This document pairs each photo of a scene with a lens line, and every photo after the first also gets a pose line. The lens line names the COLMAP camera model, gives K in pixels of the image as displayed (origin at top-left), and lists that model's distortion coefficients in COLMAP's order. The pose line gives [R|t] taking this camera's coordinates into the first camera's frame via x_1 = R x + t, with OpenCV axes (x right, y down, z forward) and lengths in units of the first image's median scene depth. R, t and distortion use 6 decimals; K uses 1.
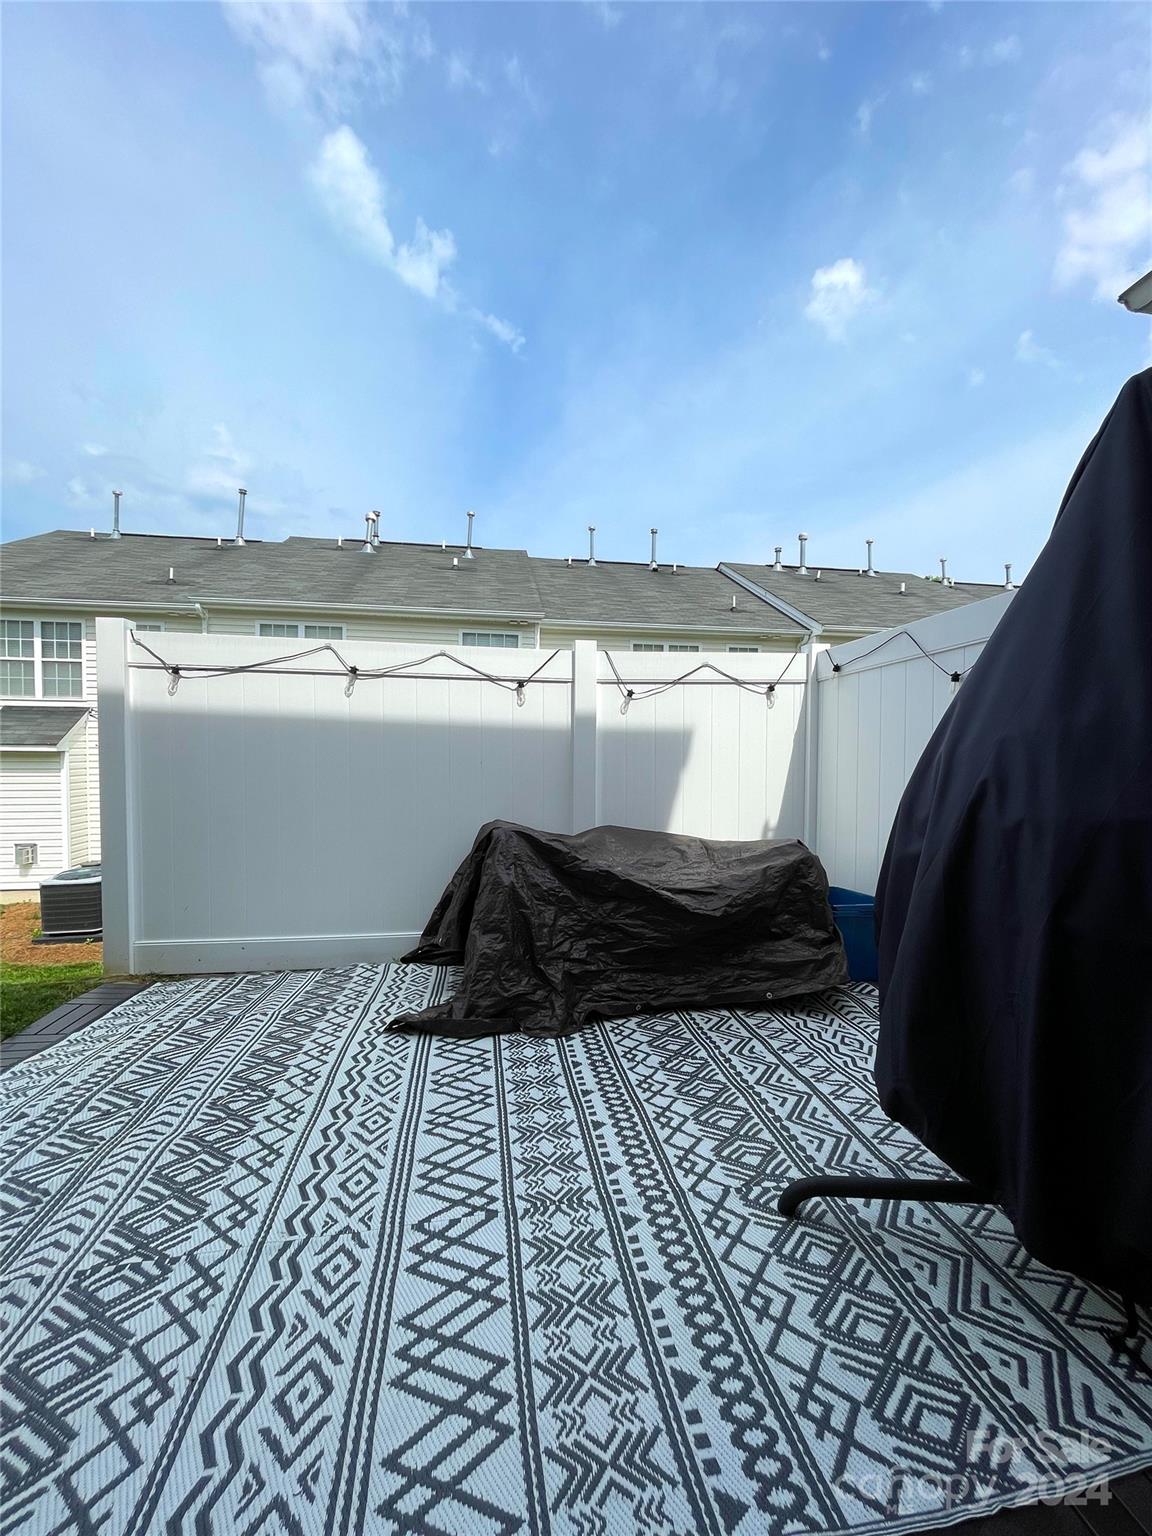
lens RADIAL K [[617.2, 0, 573.0], [0, 617.2, 767.9], [0, 0, 1]] dist [-0.009652, -0.000470]
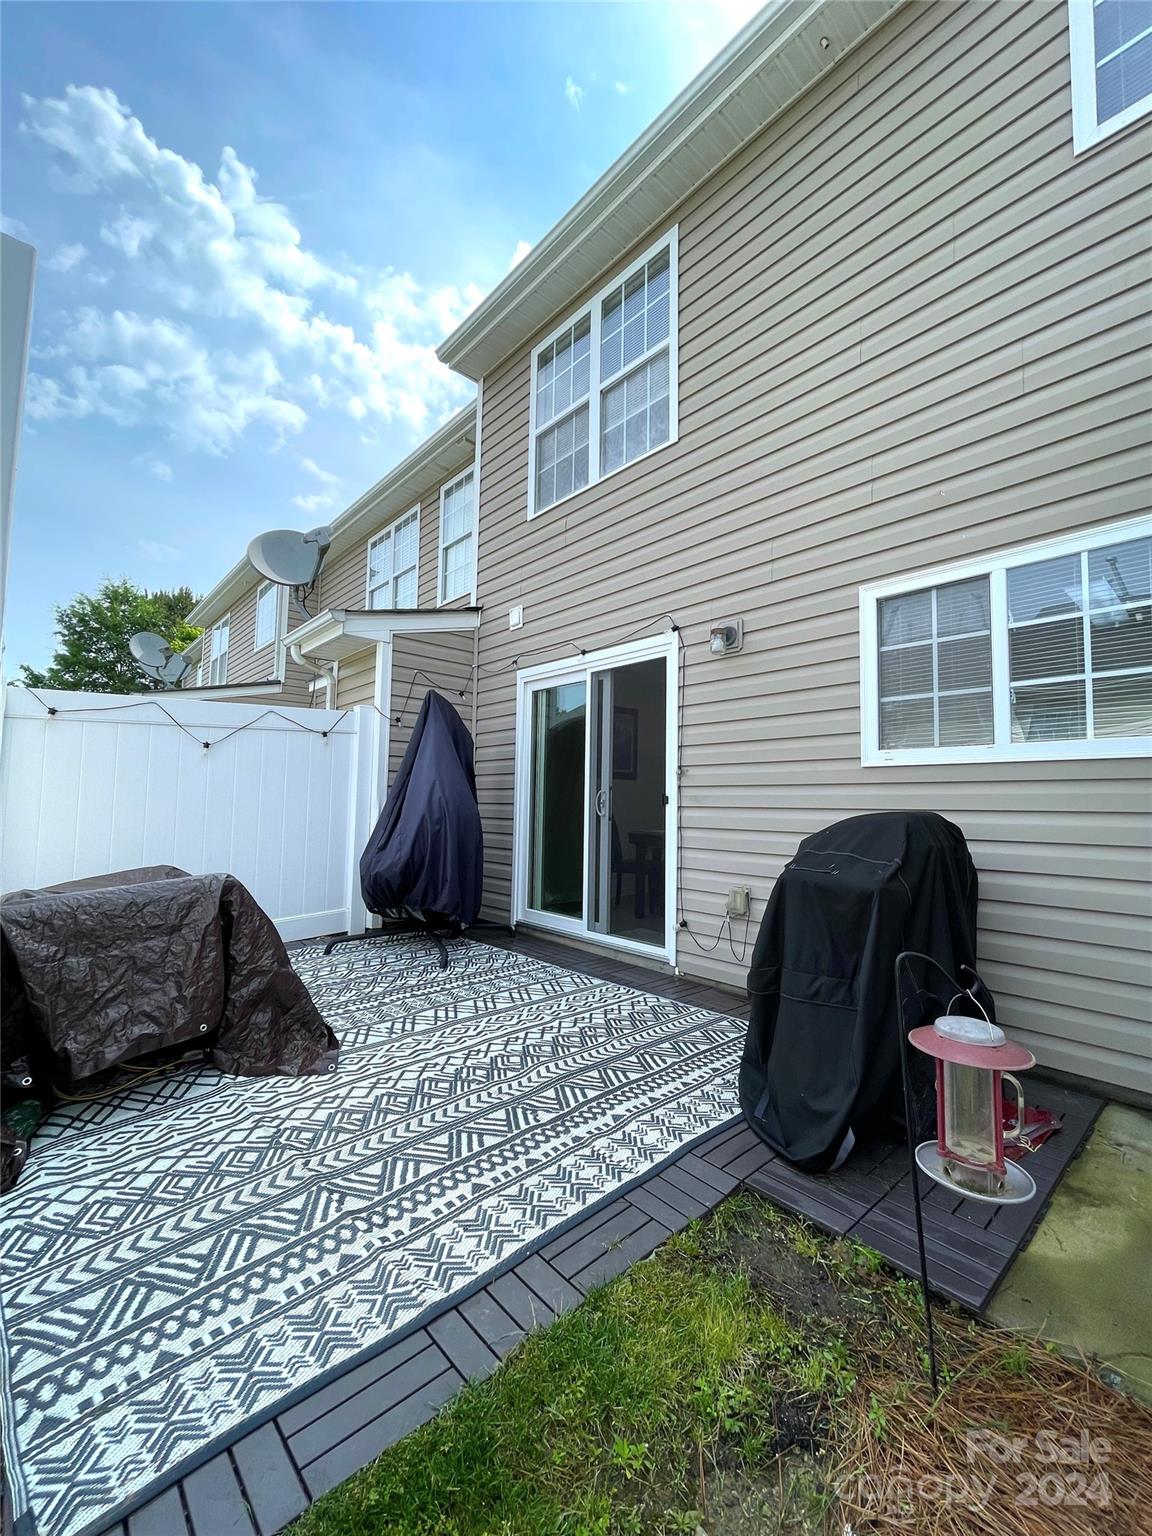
lens RADIAL K [[617.2, 0, 577.9], [0, 617.2, 762.7], [0, 0, 1]] dist [-0.009652, -0.000470]
pose [[-0.547287, 0.036503, 0.836149, -2.142378], [0.000994, 0.999076, -0.042964, -0.064718], [-0.836945, -0.022682, -0.546817, 1.878924]]
